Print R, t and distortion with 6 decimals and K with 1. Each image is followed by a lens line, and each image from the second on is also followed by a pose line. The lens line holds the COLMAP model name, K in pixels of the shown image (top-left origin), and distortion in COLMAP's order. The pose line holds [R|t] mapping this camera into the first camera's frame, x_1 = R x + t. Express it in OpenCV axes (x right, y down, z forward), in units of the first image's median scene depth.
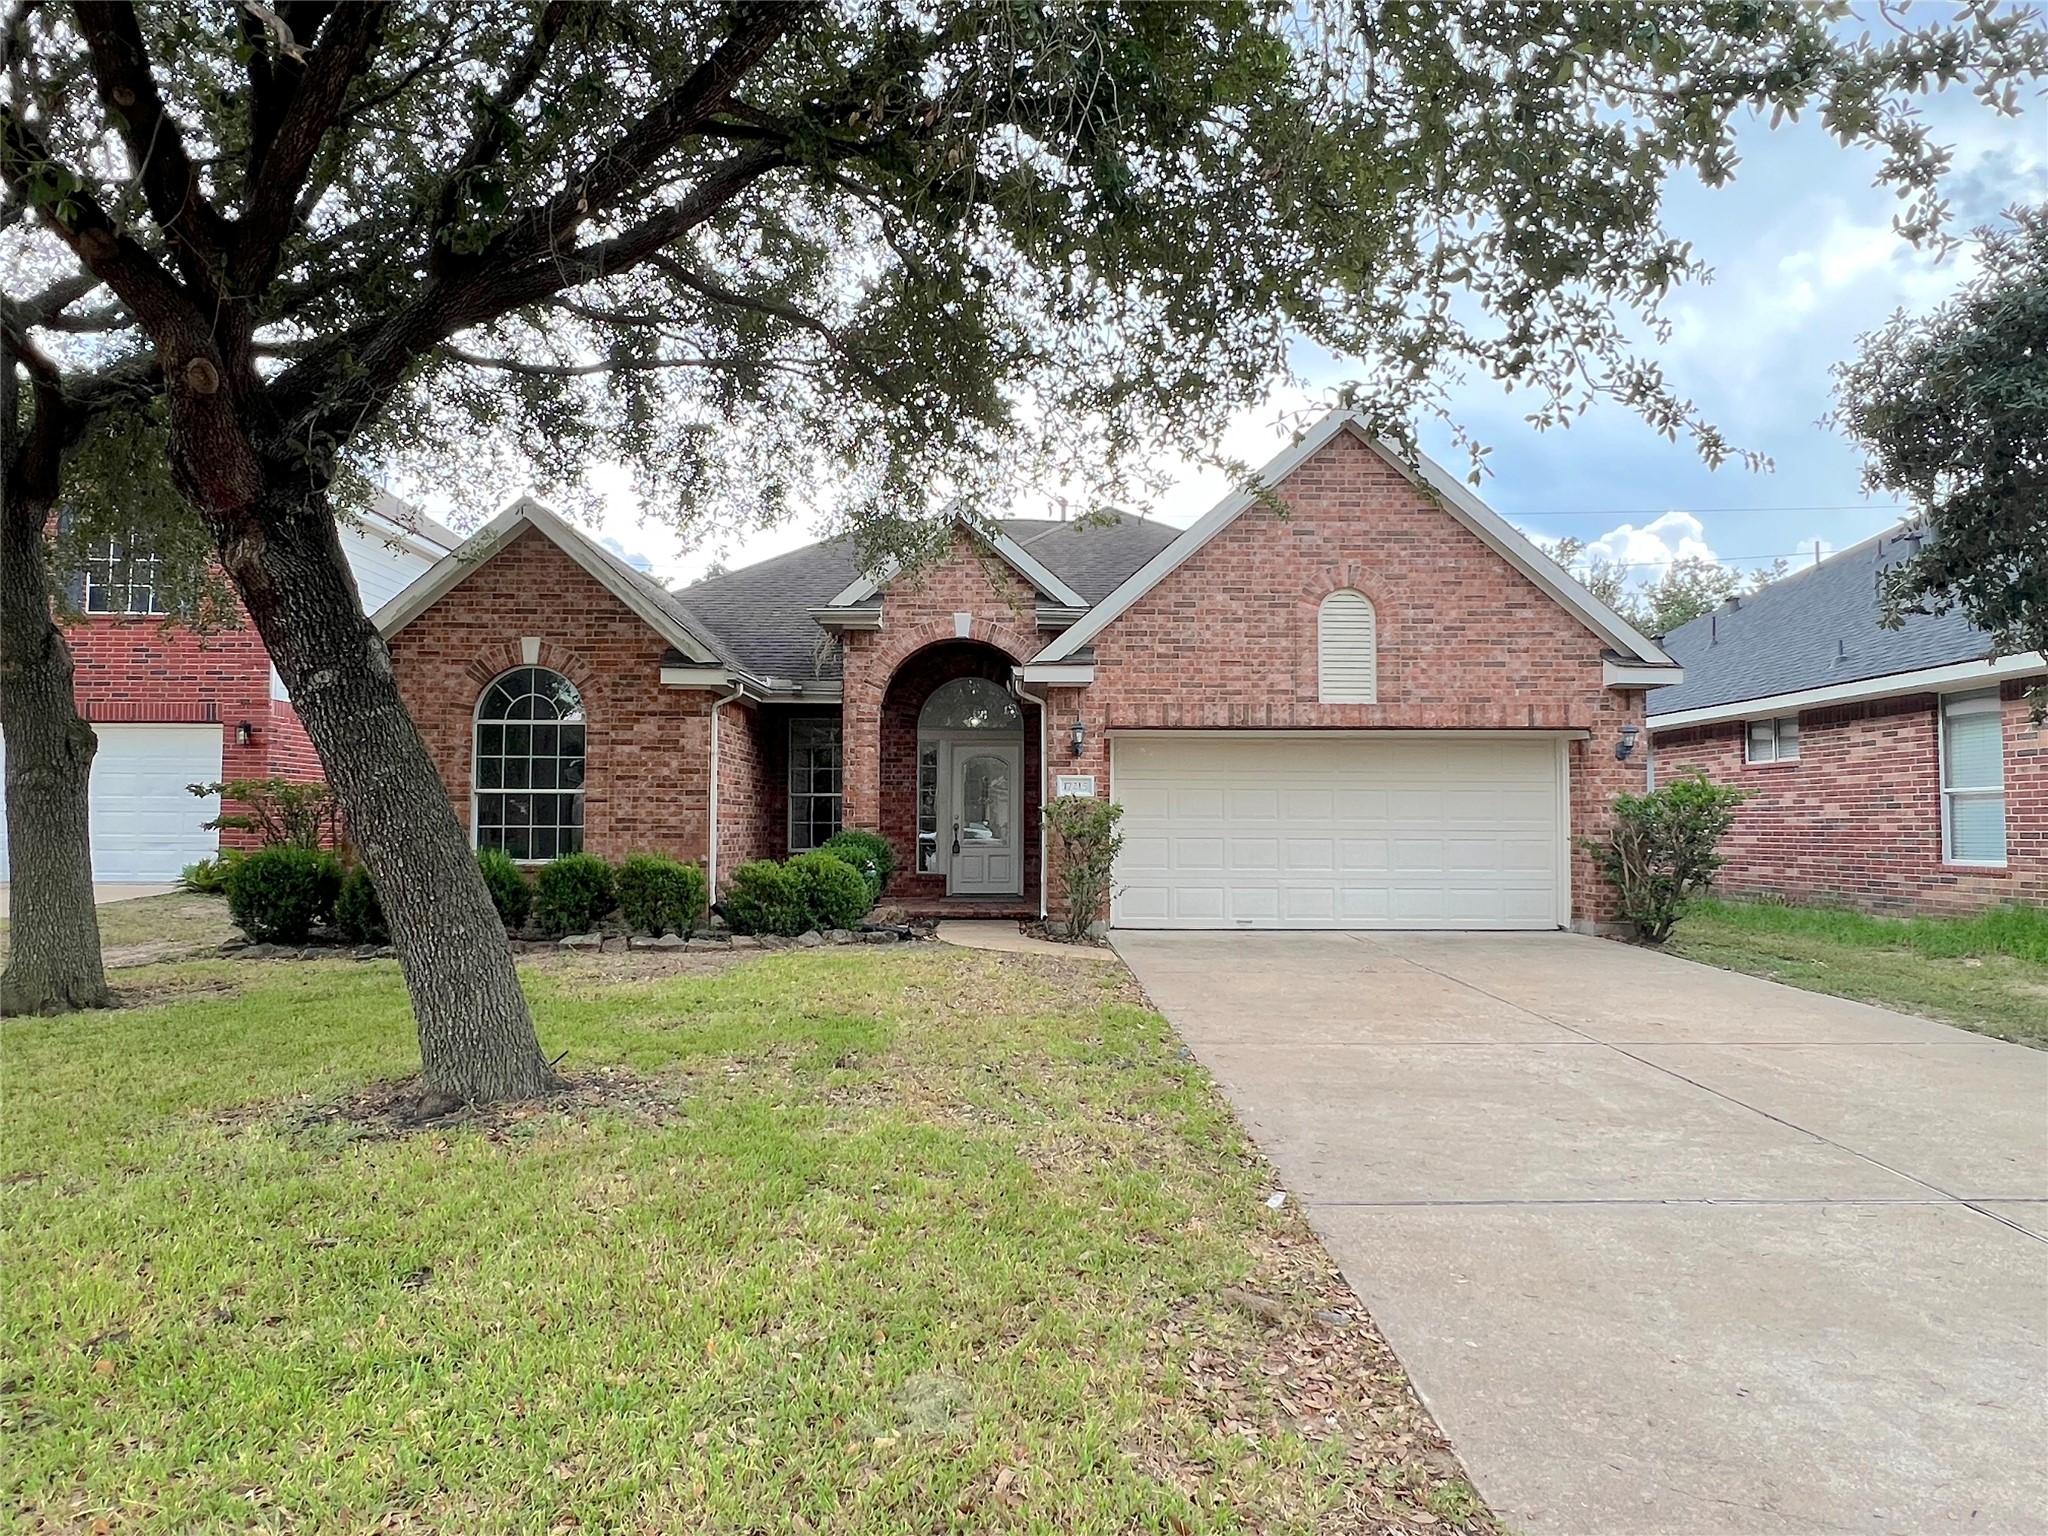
lens RADIAL K [[1222.5, 0, 1023.9], [0, 1222.5, 769.8], [0, 0, 1]] dist [-0.001729, 0.000019]
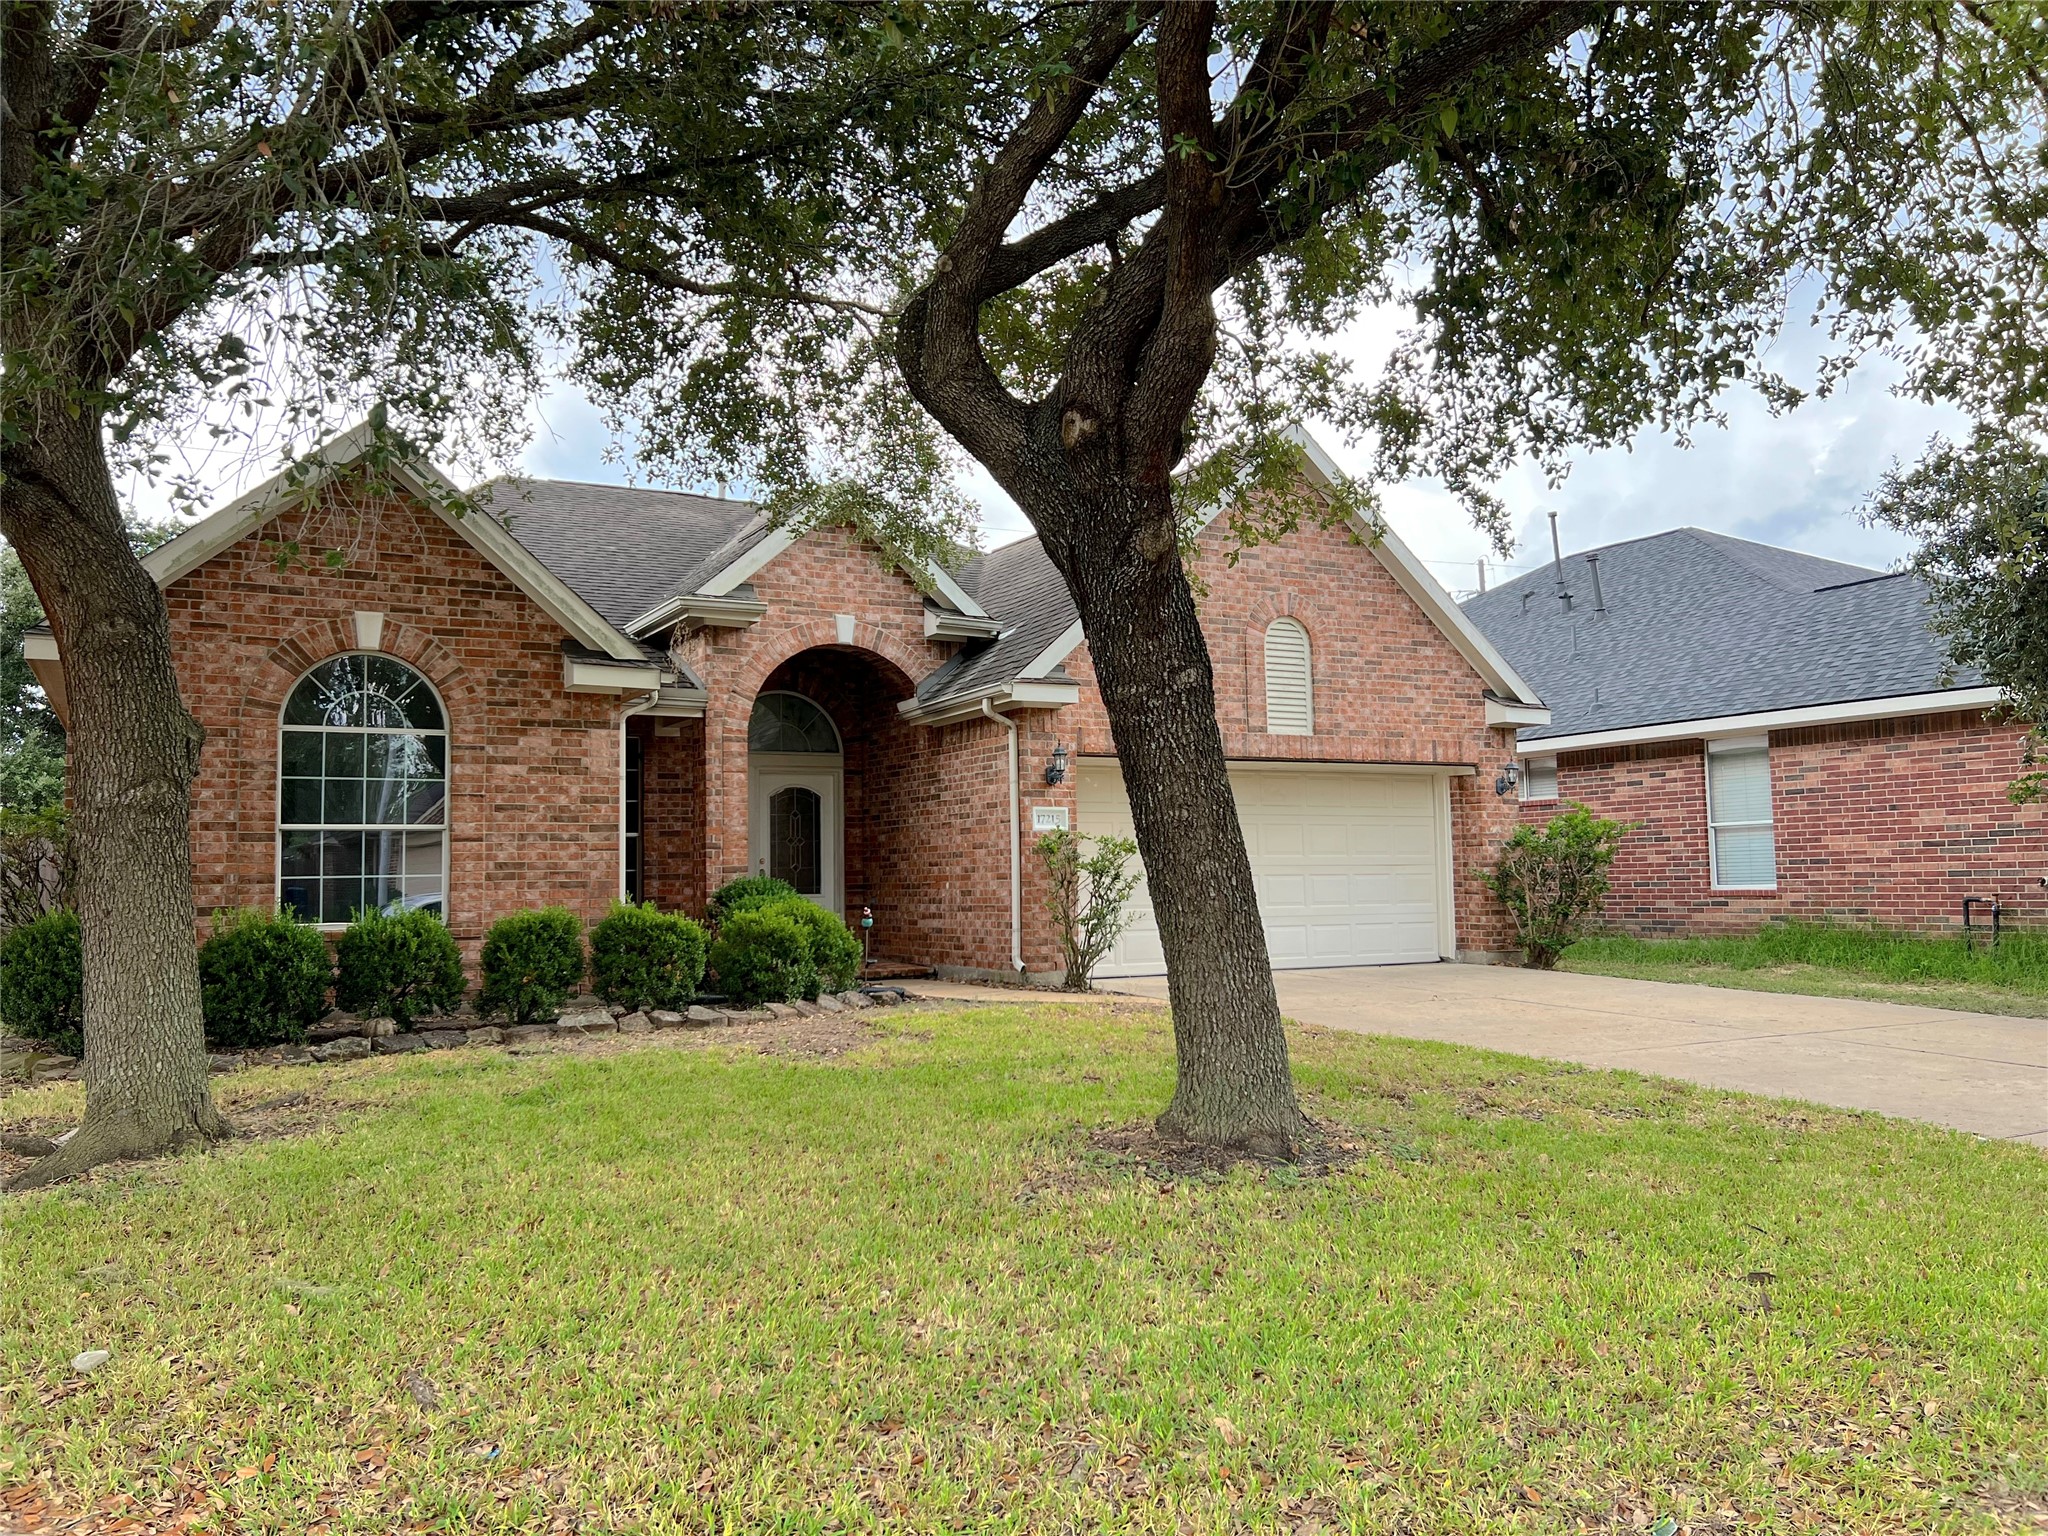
lens RADIAL K [[1530.6, 0, 1022.5], [0, 1530.6, 758.0], [0, 0, 1]] dist [0.032095, -0.005480]
pose [[0.885501, 0.019627, 0.464223, -0.482715], [-0.001914, 0.999253, -0.038595, 0.011470], [-0.464633, 0.033288, 0.884877, 0.023681]]
